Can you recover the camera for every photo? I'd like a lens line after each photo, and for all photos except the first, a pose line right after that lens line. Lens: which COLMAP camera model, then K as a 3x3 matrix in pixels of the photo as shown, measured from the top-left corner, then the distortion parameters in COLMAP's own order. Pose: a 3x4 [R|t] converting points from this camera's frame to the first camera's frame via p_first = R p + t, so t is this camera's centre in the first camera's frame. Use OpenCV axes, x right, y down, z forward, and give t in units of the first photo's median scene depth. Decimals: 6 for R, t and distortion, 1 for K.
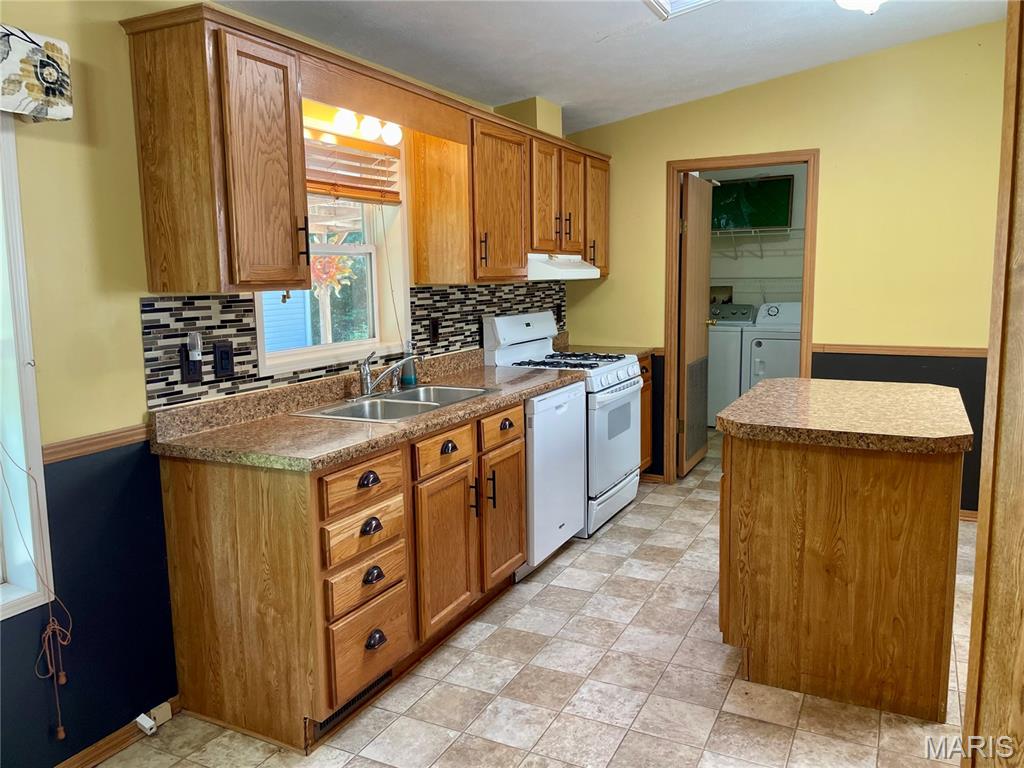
lens RADIAL K [[781.1, 0, 509.2], [0, 781.1, 383.6], [0, 0, 1]] dist [0.065136, -0.091942]
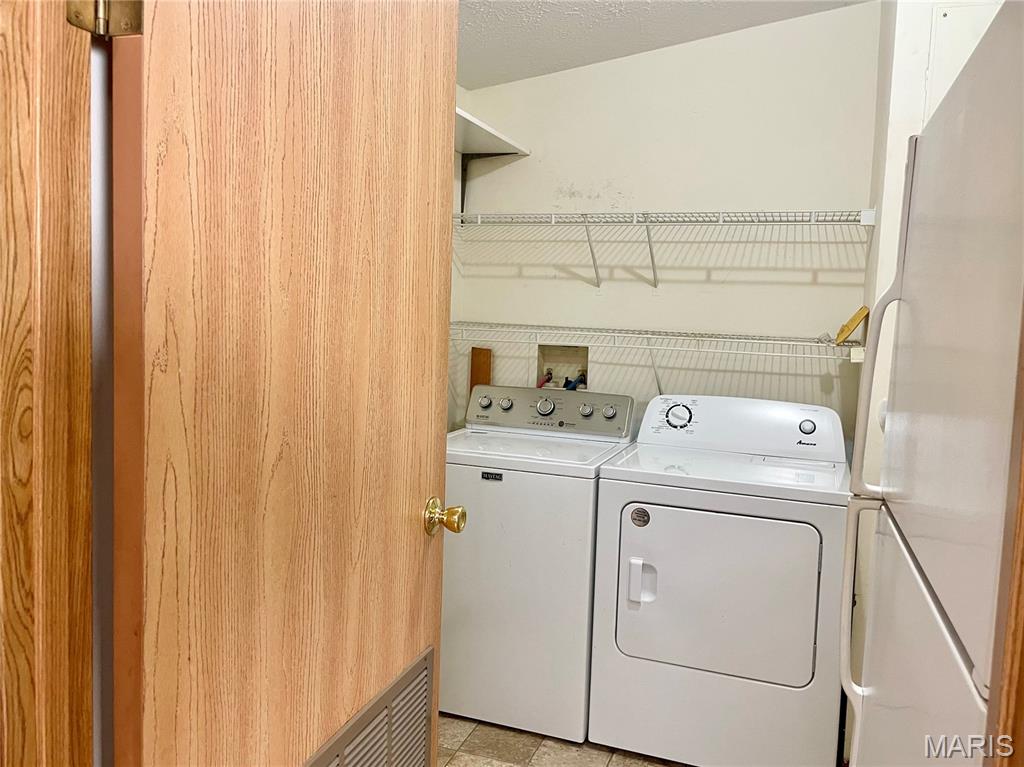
lens RADIAL K [[781.1, 0, 513.1], [0, 781.1, 379.4], [0, 0, 1]] dist [0.065136, -0.091942]
pose [[0.991588, 0.031689, 0.125496, 0.207909], [-0.026721, 0.998799, -0.041071, -0.095842], [-0.126647, 0.037372, 0.991244, 0.635104]]
